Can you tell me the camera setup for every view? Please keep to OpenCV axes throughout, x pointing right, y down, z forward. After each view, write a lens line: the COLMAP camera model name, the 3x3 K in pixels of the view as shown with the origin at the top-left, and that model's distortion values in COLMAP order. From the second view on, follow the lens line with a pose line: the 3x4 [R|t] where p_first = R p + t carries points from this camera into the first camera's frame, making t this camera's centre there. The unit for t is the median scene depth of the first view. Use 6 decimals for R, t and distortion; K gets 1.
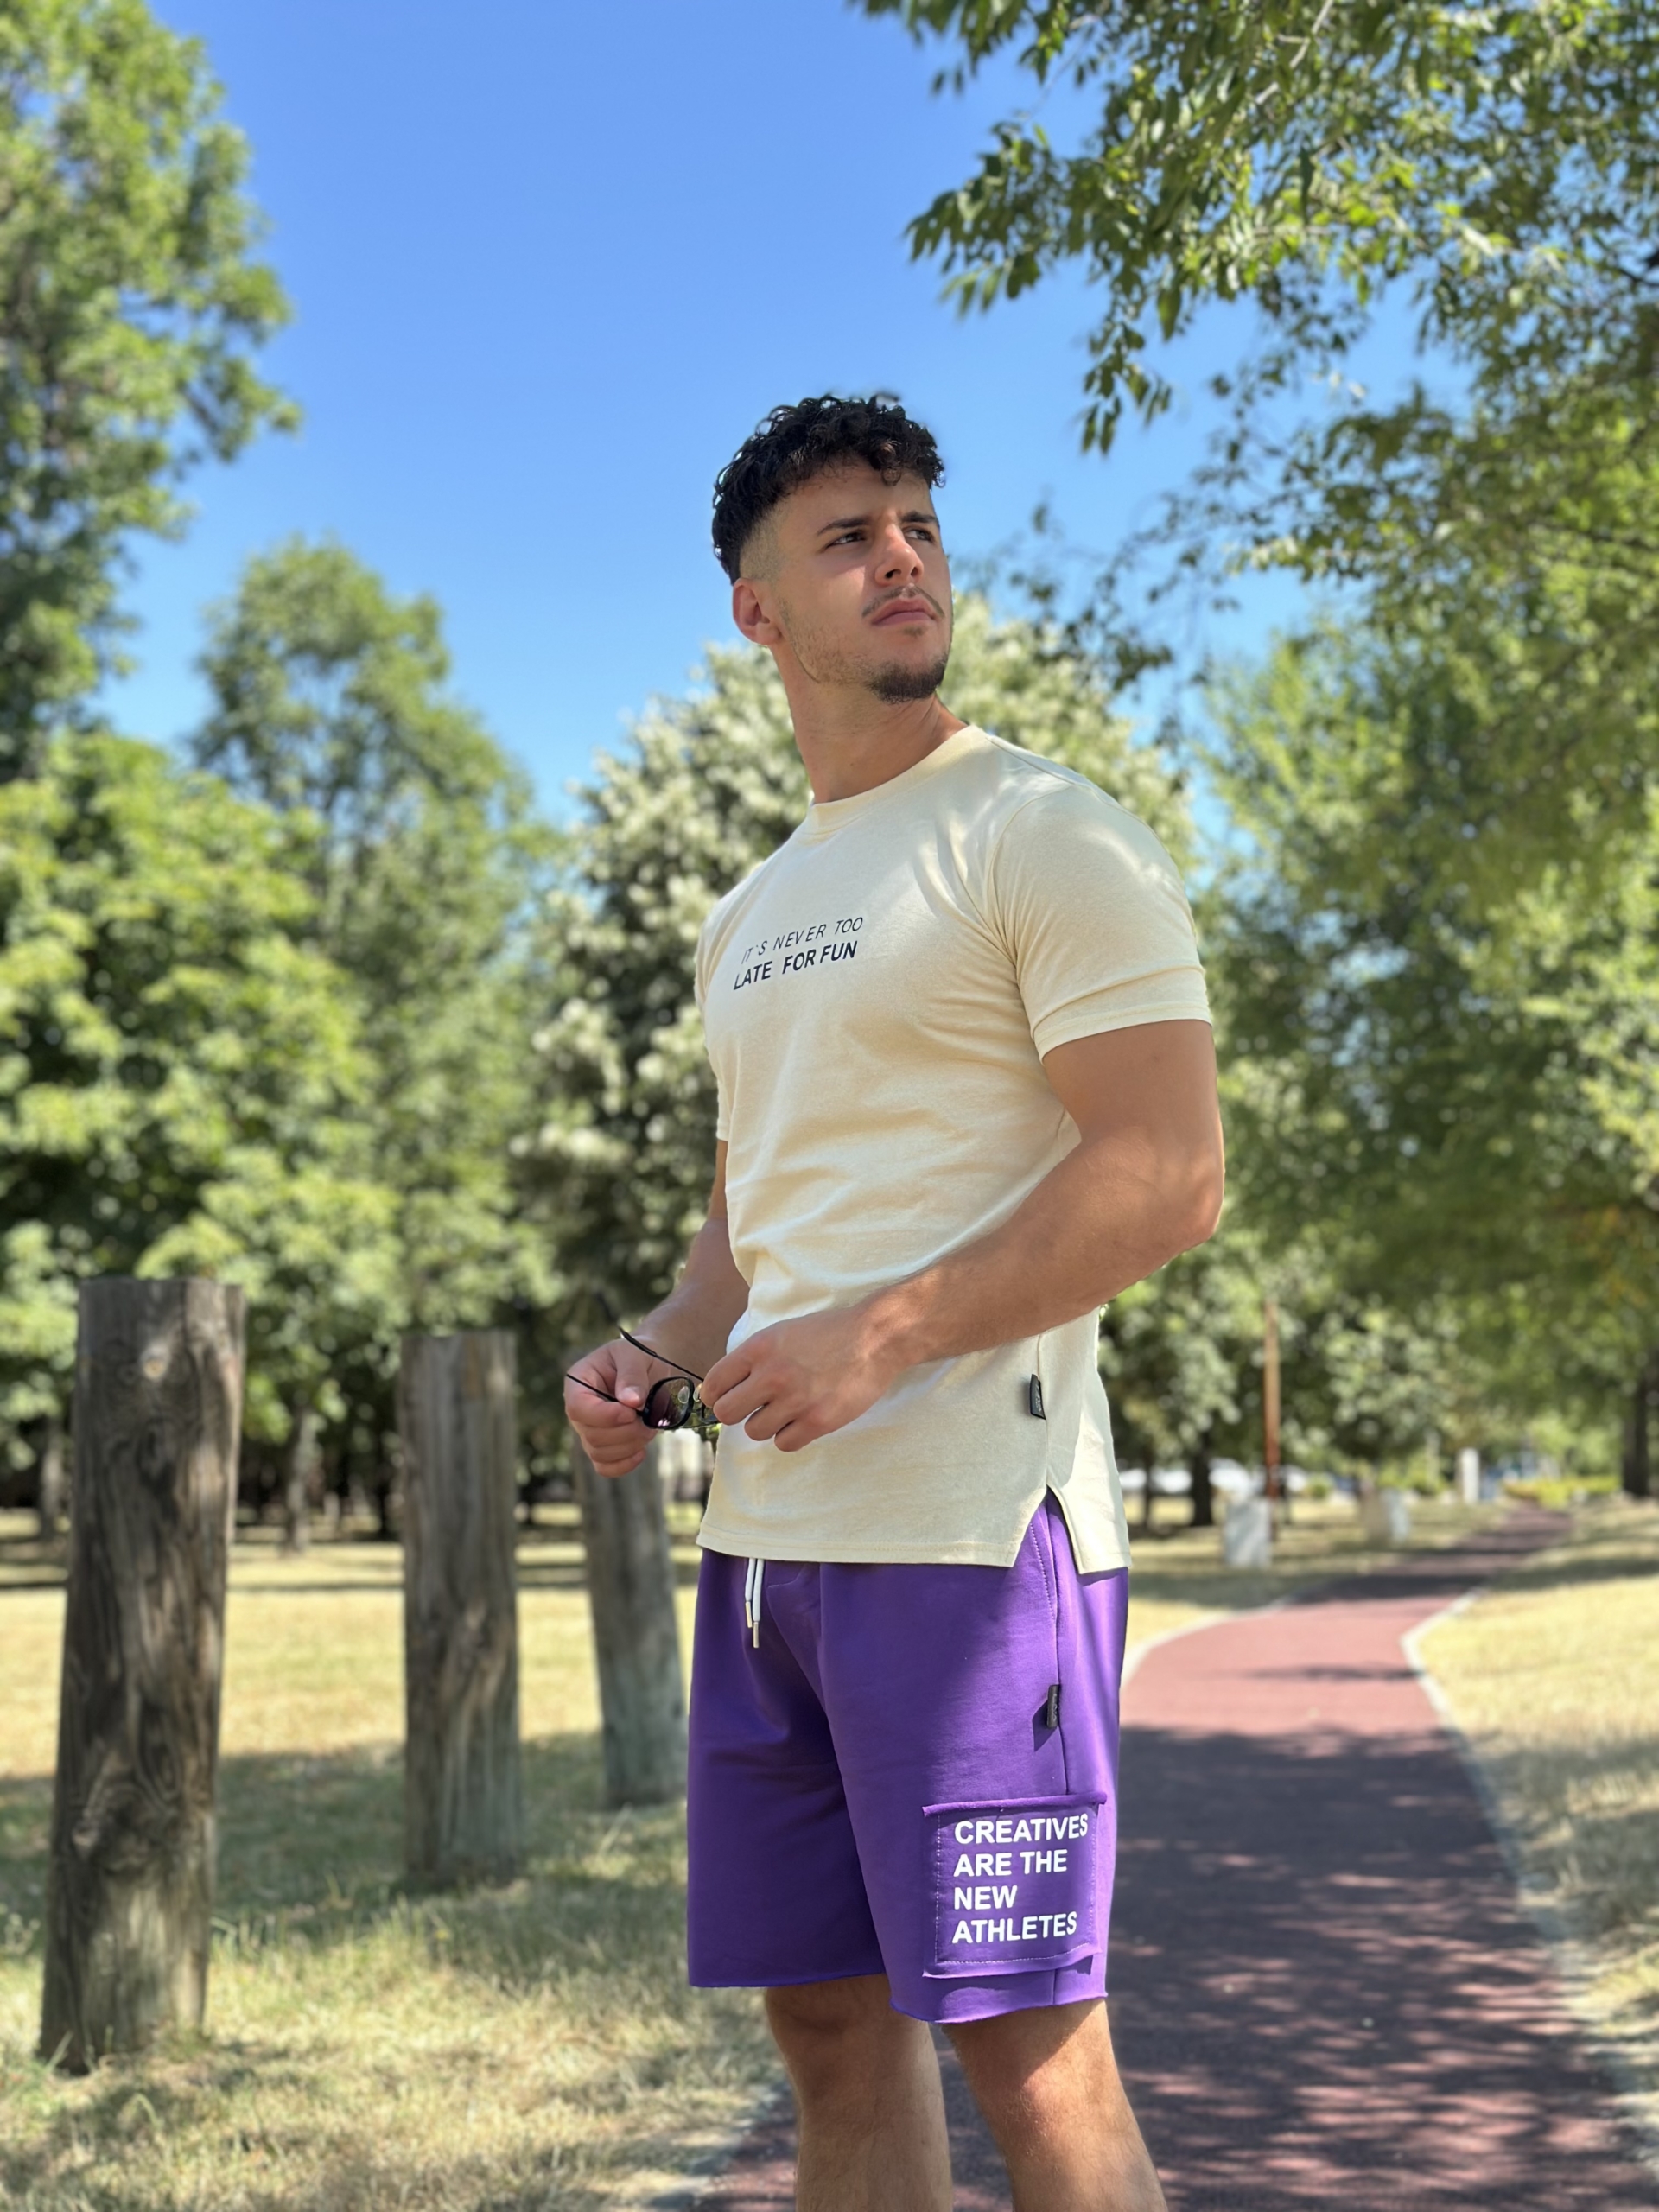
lens RADIAL K [[3086.0, 0, 849.6], [0, 3086.0, 1097.7], [0, 0, 1]] dist [0.126203, 0.000000]
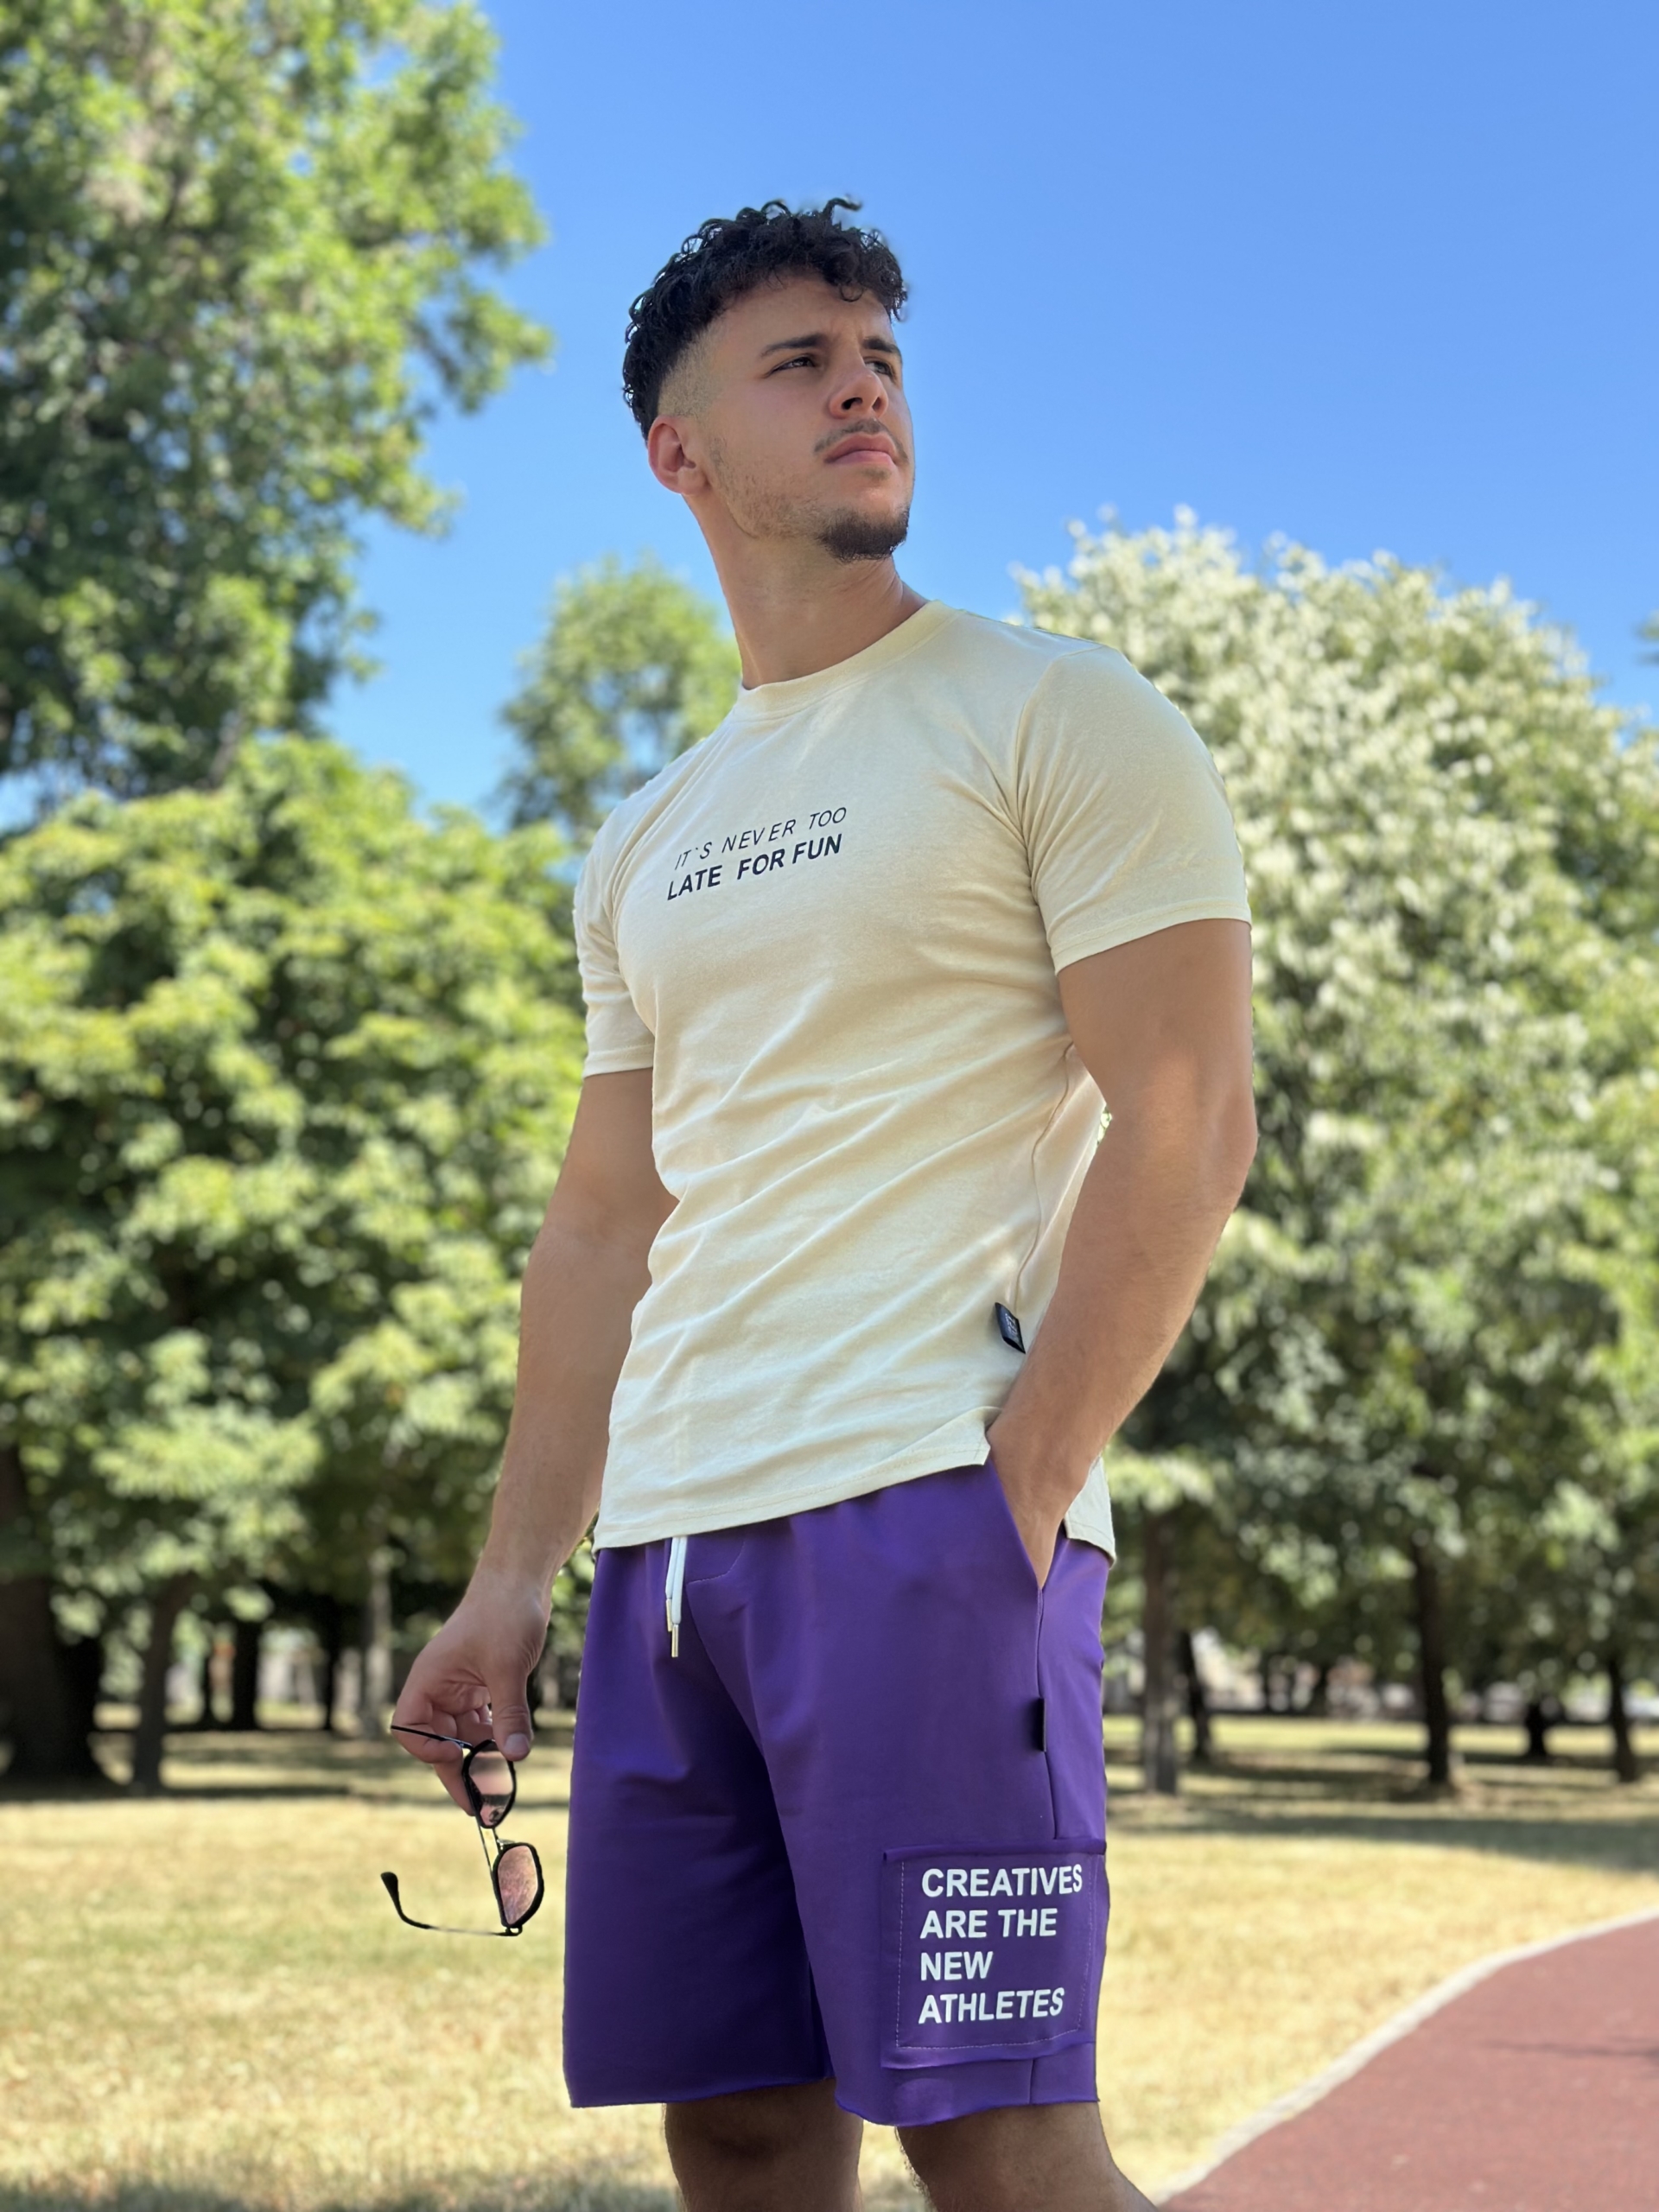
lens RADIAL K [[3086.0, 0, 840.1], [0, 3086.0, 1145.2], [0, 0, 1]] dist [0.126203, 0.000000]
pose [[0.983139, -0.014397, -0.182295, 0.047488], [0.005050, 0.998653, -0.051635, 0.033646], [0.182793, 0.049843, 0.981887, 0.240876]]
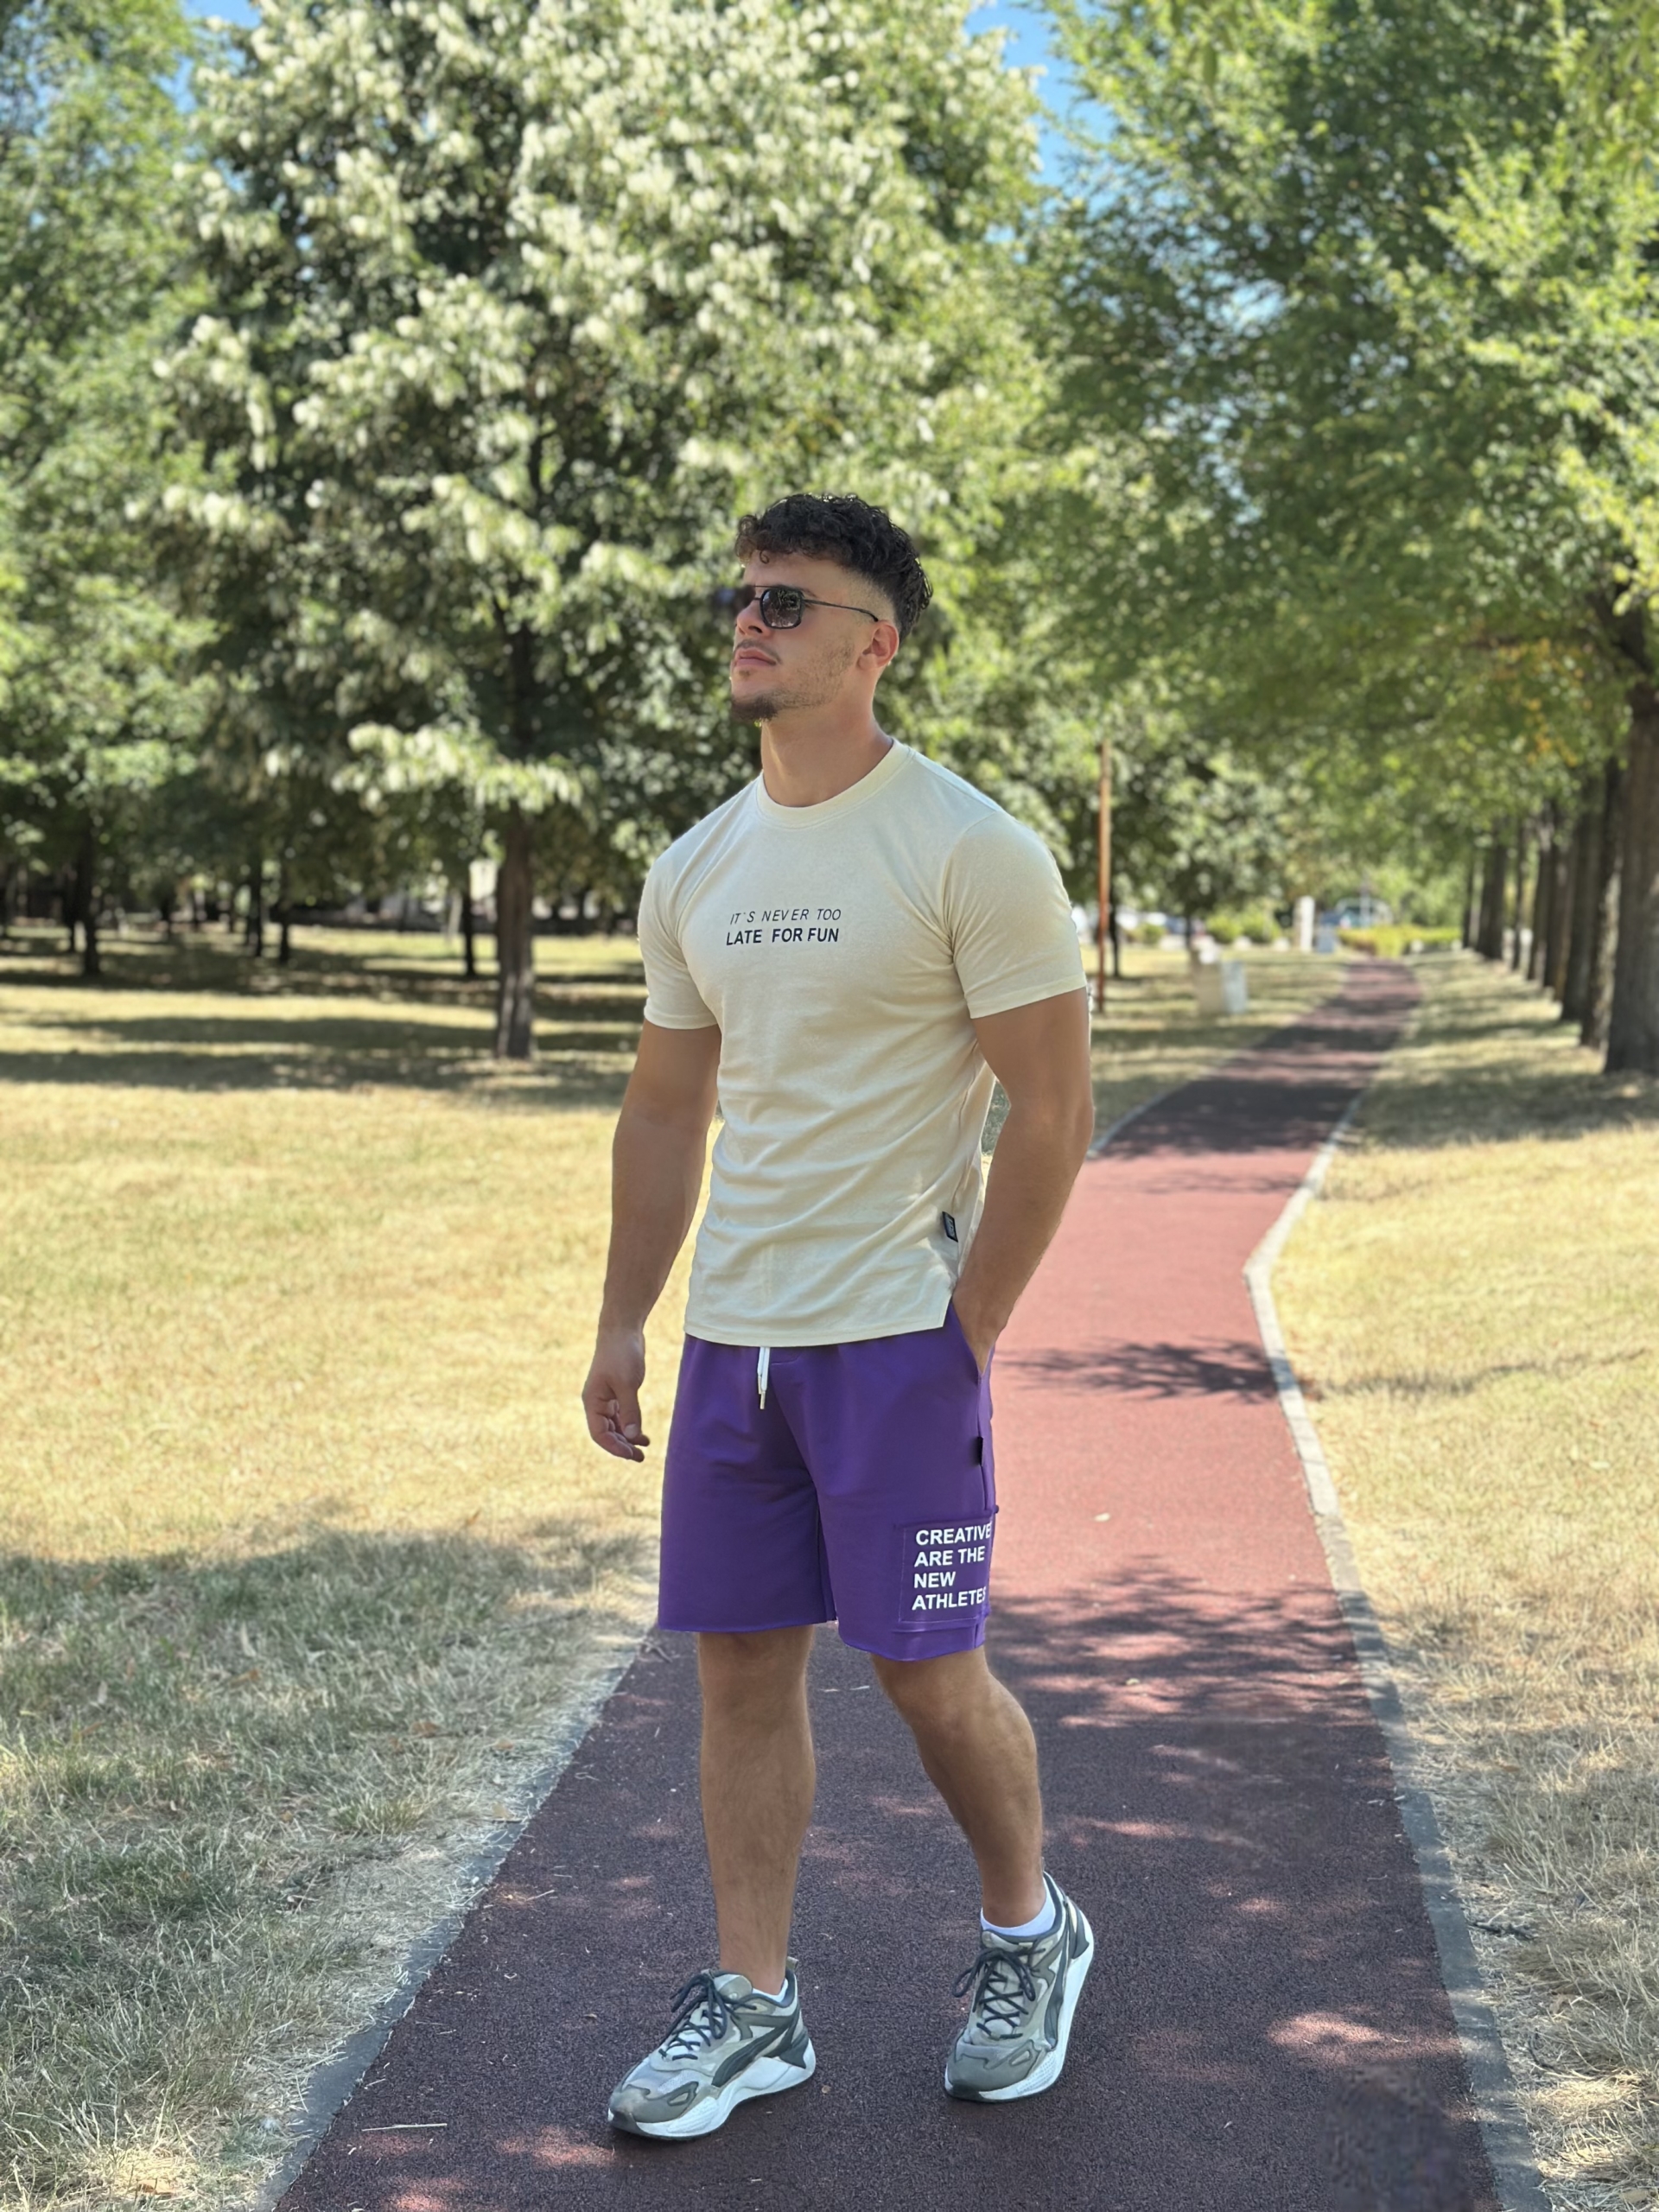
lens RADIAL K [[3086.0, 0, 825.1], [0, 3086.0, 1098.0], [0, 0, 1]] dist [0.126203, 0.000000]
pose [[0.998584, 0.028027, 0.045212, 0.029960], [-0.035933, 0.982111, 0.184844, 0.008976], [-0.039222, -0.186207, 0.981727, 0.193501]]
